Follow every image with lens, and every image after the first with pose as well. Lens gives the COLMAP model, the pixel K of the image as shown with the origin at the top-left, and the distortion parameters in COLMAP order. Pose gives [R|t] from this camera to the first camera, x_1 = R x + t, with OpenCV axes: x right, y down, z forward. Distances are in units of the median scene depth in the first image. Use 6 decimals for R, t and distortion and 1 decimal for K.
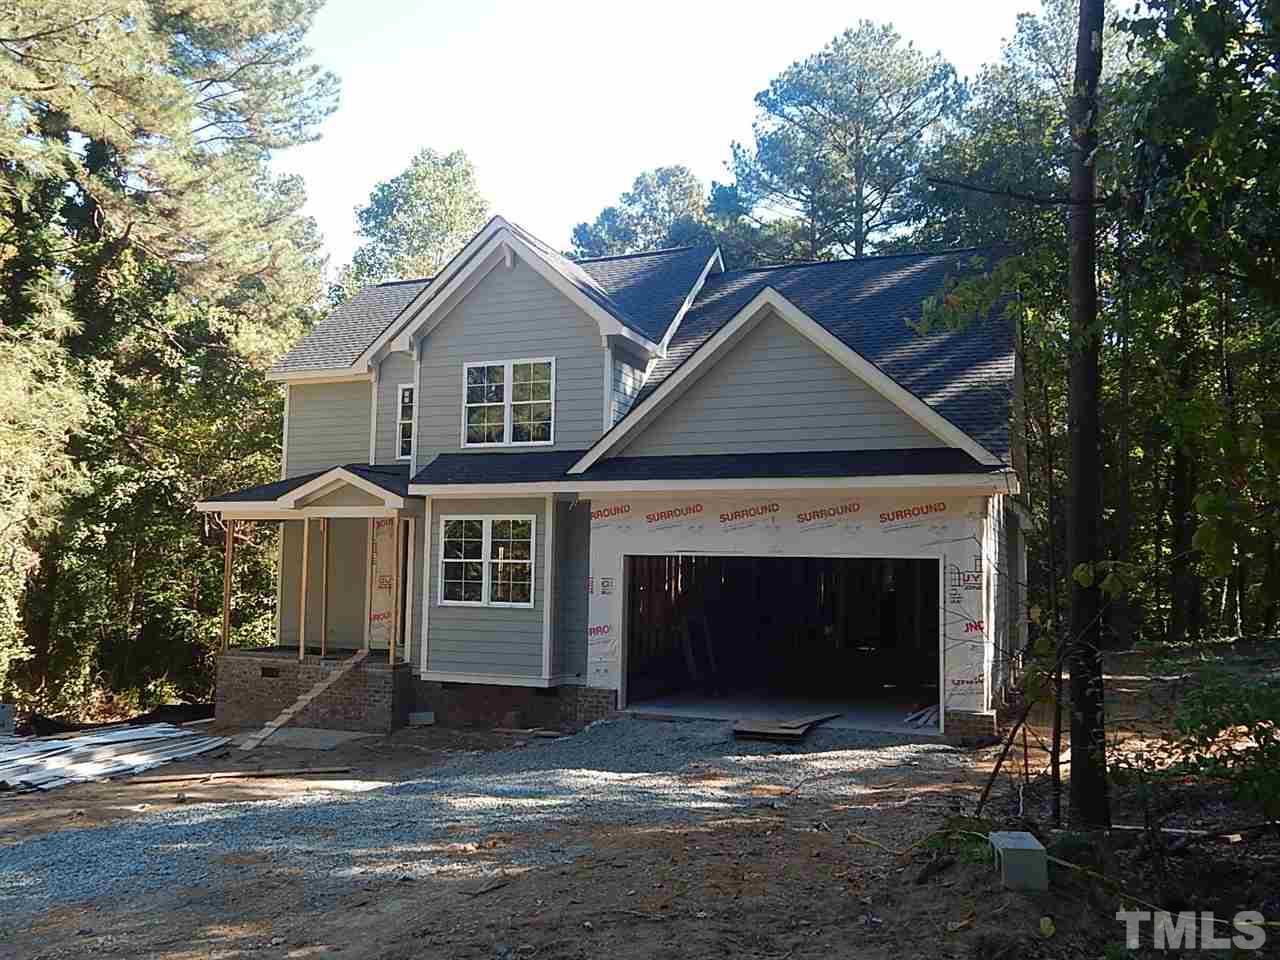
lens RADIAL K [[985.0, 0, 640.0], [0, 985.0, 480.0], [0, 0, 1]] dist [-0.003736, -0.001496]
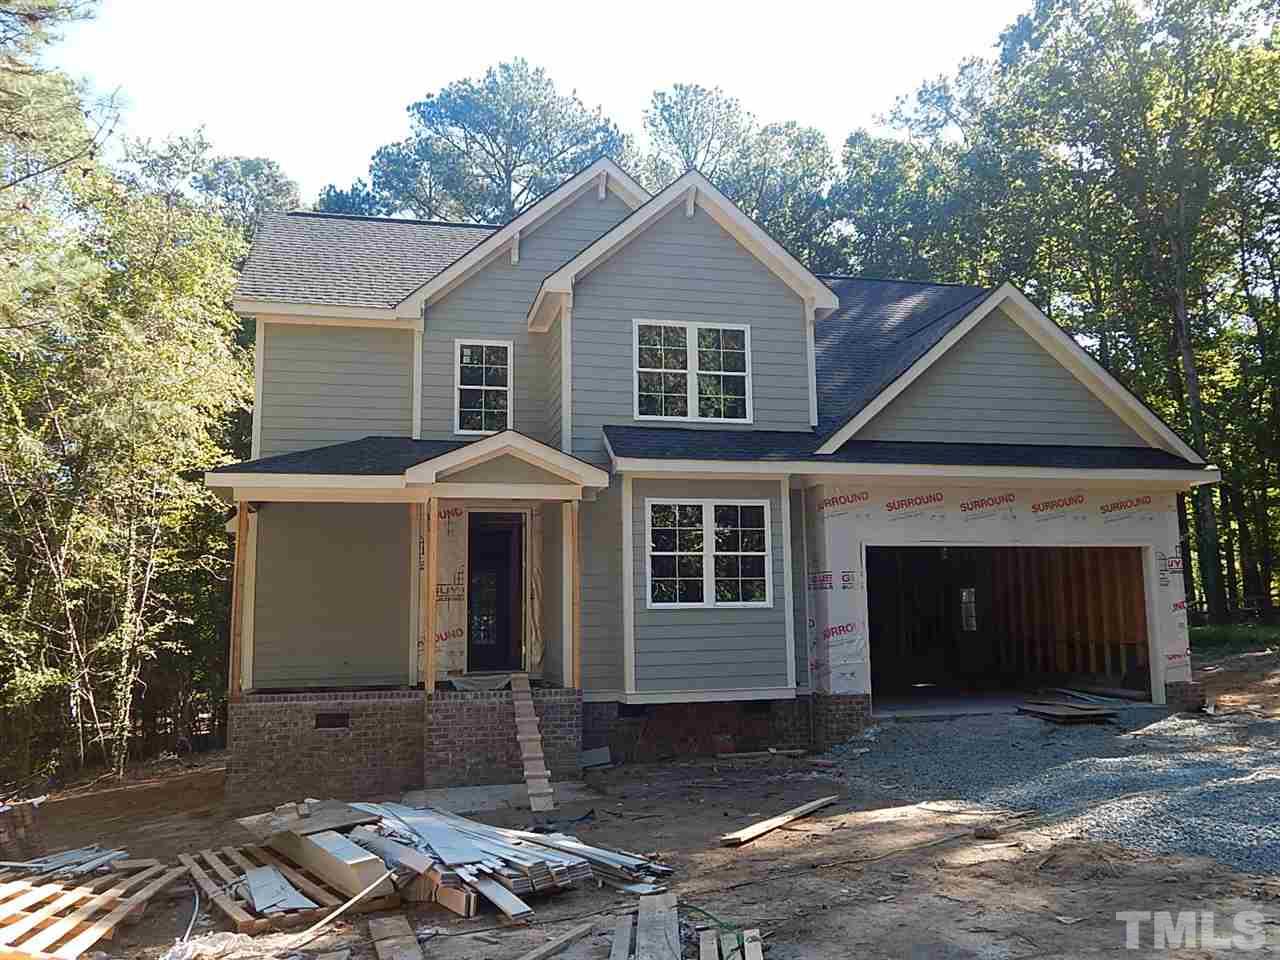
lens RADIAL K [[1003.2, 0, 640.0], [0, 1003.2, 480.0], [0, 0, 1]] dist [-0.004033, -0.001464]
pose [[0.832023, 0.052188, 0.552280, -0.669580], [-0.021247, 0.997832, -0.062282, 0.073243], [-0.554334, 0.040086, 0.831329, 0.317257]]
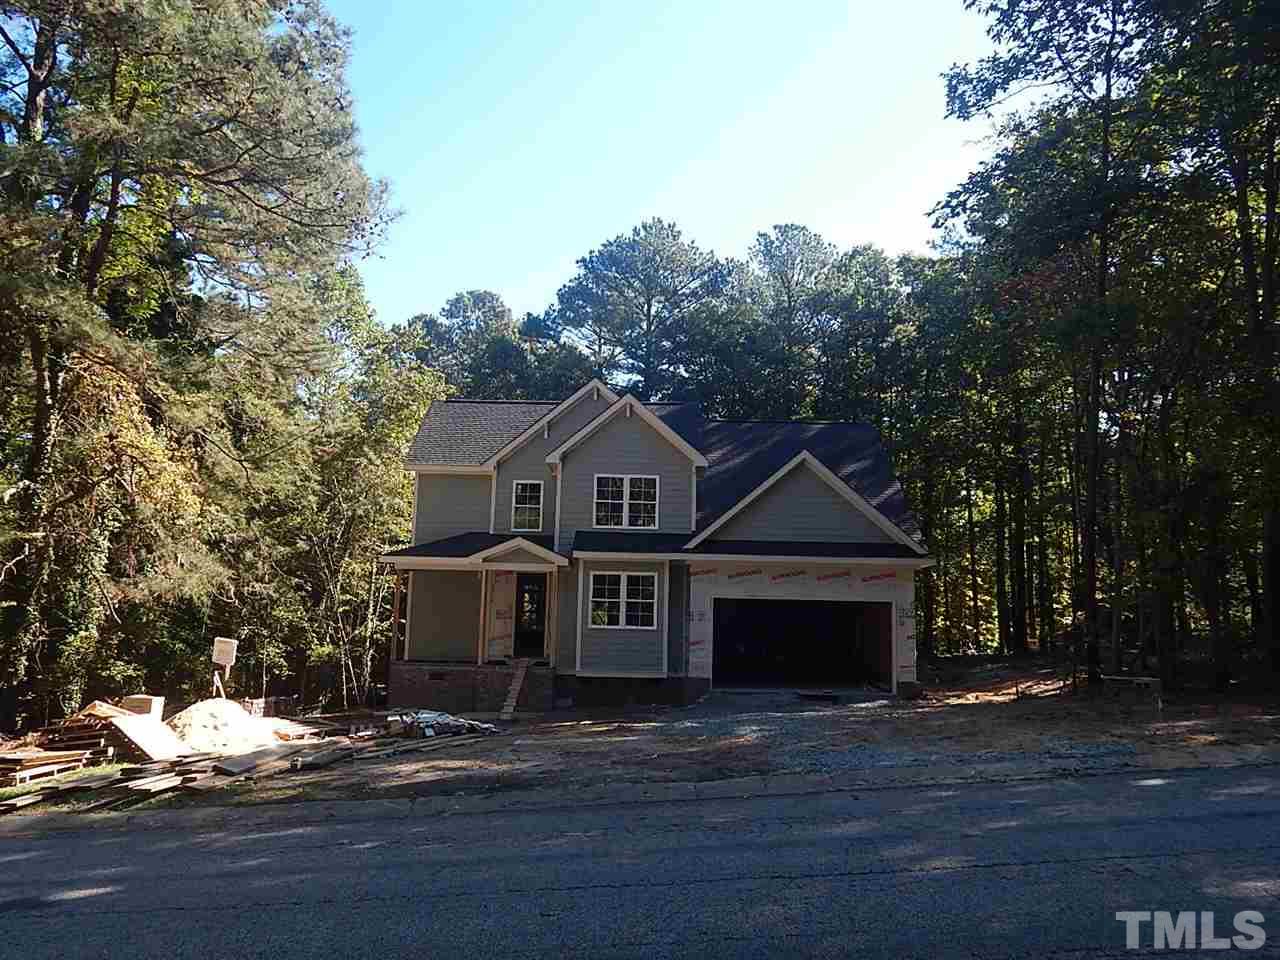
lens RADIAL K [[857.1, 0, 640.0], [0, 857.1, 480.0], [0, 0, 1]] dist [-0.000806, -0.001359]
pose [[0.933130, 0.065708, 0.353484, -0.629442], [-0.040457, 0.996104, -0.078364, -0.004756], [-0.357256, 0.058823, 0.932152, -0.321838]]
